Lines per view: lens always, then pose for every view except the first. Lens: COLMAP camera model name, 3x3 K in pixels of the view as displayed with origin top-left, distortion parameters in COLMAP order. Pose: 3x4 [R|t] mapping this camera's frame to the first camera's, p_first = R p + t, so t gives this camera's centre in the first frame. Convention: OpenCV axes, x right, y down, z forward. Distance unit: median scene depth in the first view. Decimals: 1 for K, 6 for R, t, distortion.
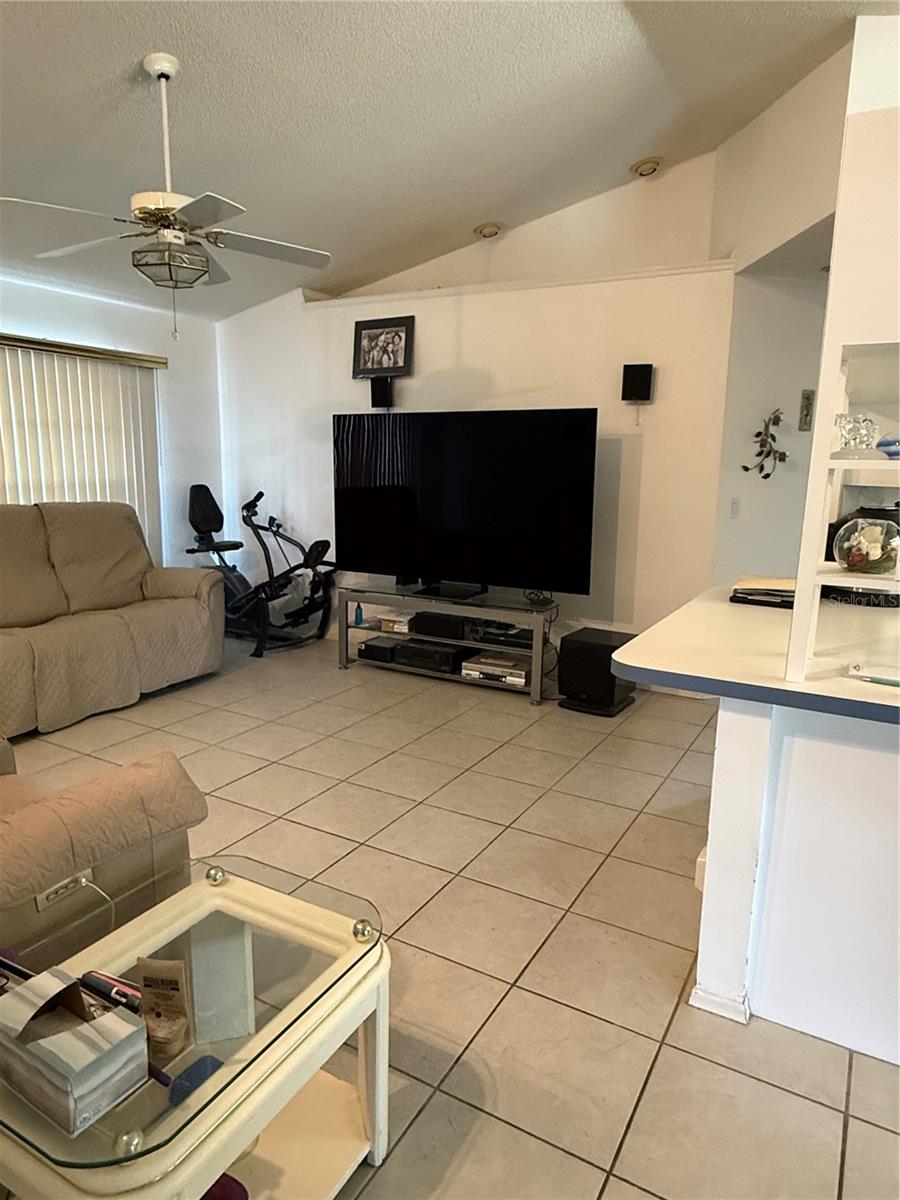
lens RADIAL K [[759.8, 0, 461.9], [0, 759.8, 605.1], [0, 0, 1]] dist [-0.000121, 0.000187]
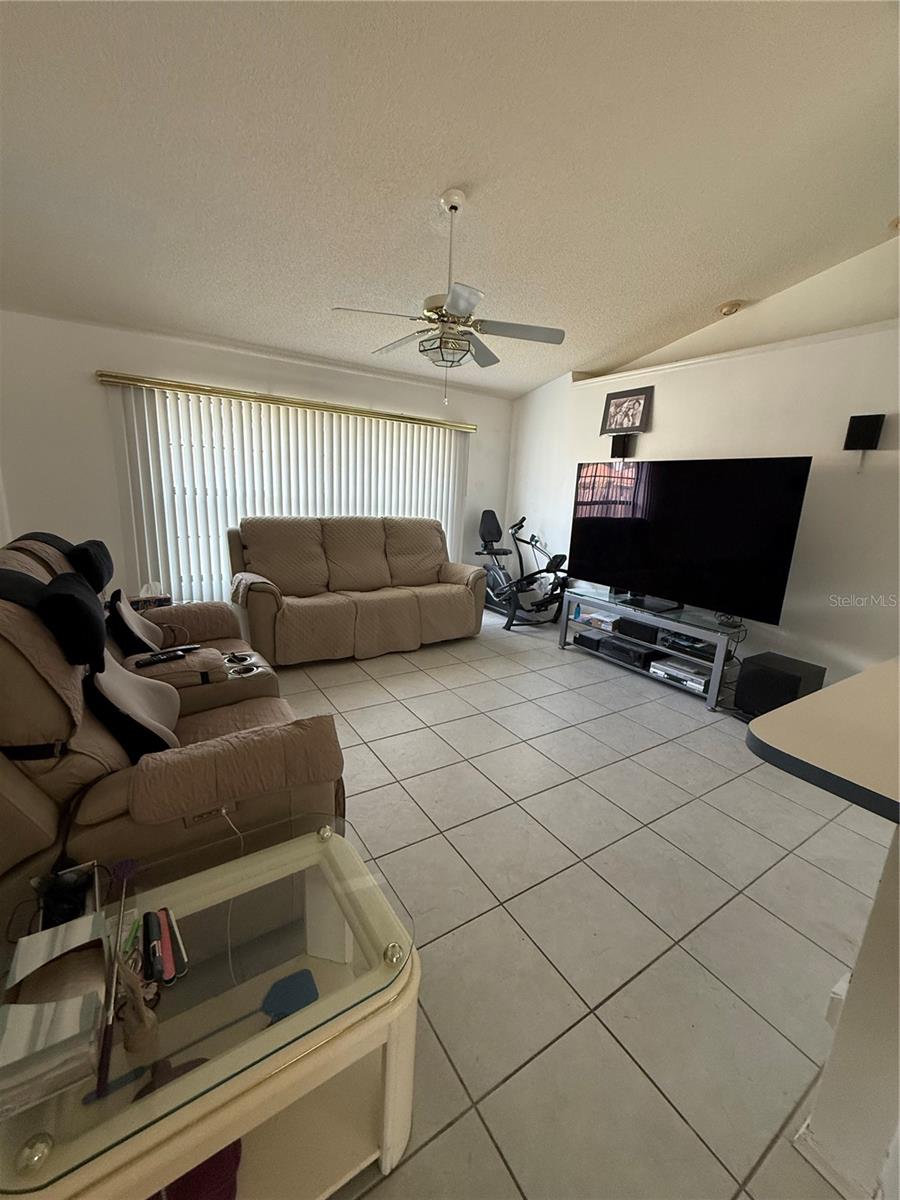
lens RADIAL K [[482.3, 0, 450.0], [0, 482.3, 600.0], [0, 0, 1]] dist [-0.002617, -0.000244]
pose [[0.884554, 0.131838, -0.447418, 0.047335], [-0.122866, 0.991205, 0.049165, -0.023421], [0.449965, 0.011483, 0.892973, 0.135883]]
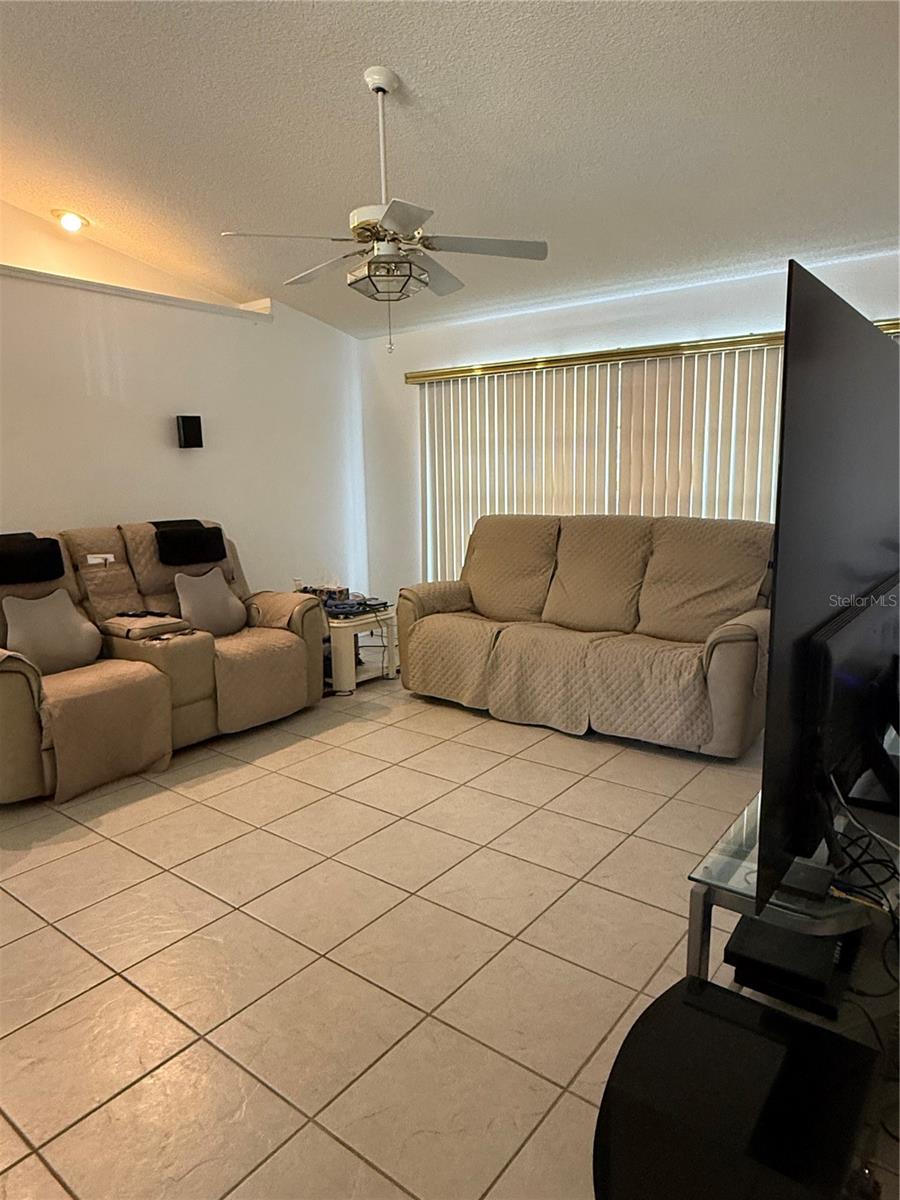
lens RADIAL K [[750.5, 0, 451.7], [0, 750.5, 596.4], [0, 0, 1]] dist [0.000950, 0.000267]
pose [[-0.144852, 0.149730, -0.978059, 0.405775], [-0.171841, 0.969655, 0.173894, -0.147550], [0.974417, 0.193260, -0.114727, 0.823601]]
